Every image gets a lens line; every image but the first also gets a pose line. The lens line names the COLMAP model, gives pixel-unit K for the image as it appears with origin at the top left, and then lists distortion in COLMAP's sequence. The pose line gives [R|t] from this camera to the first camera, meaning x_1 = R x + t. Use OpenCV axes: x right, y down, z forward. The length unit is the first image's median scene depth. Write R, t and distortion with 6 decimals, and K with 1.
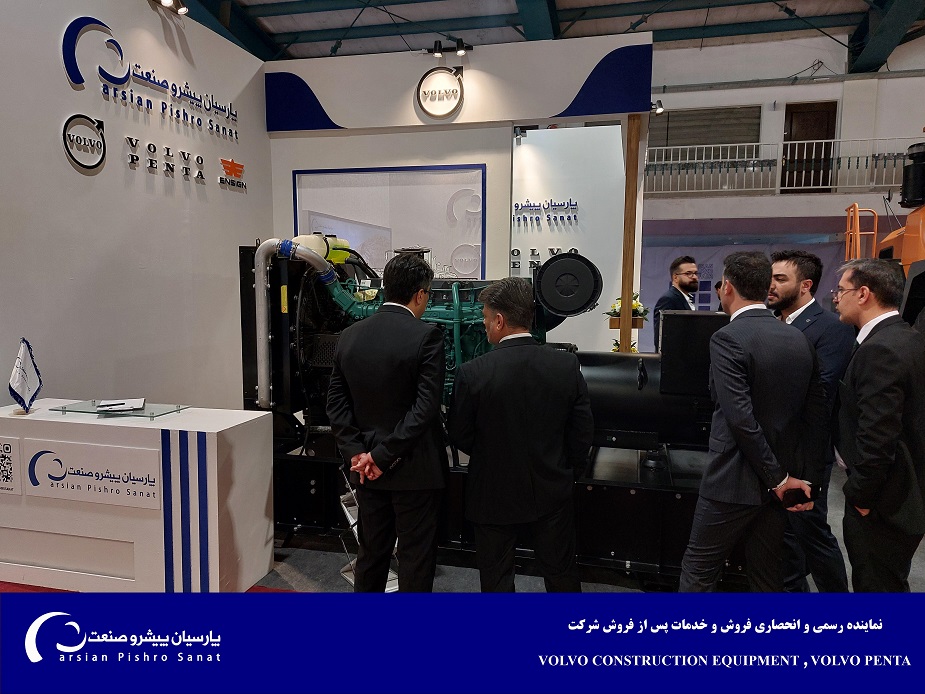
lens RADIAL K [[672.8, 0, 462.5], [0, 672.8, 347.0], [0, 0, 1]] dist [0.085269, -0.083843]
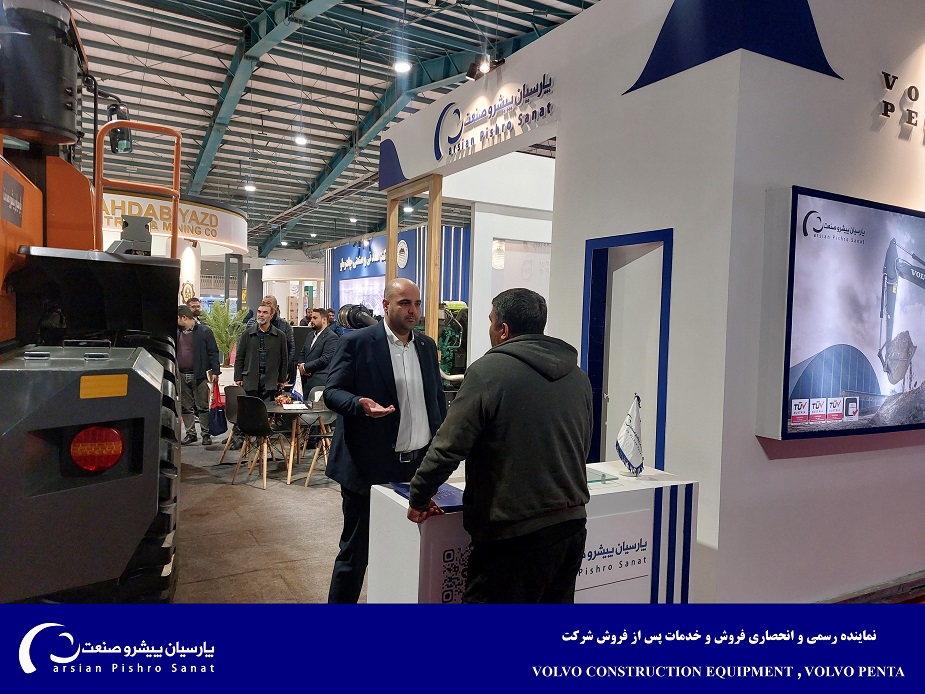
lens RADIAL K [[672.8, 0, 462.5], [0, 672.8, 347.0], [0, 0, 1]] dist [0.085269, -0.083843]
pose [[-0.705902, -0.000658, -0.708310, 0.279786], [-0.104764, 0.989098, 0.103489, -0.094112], [0.700519, 0.147258, -0.698275, 1.386957]]
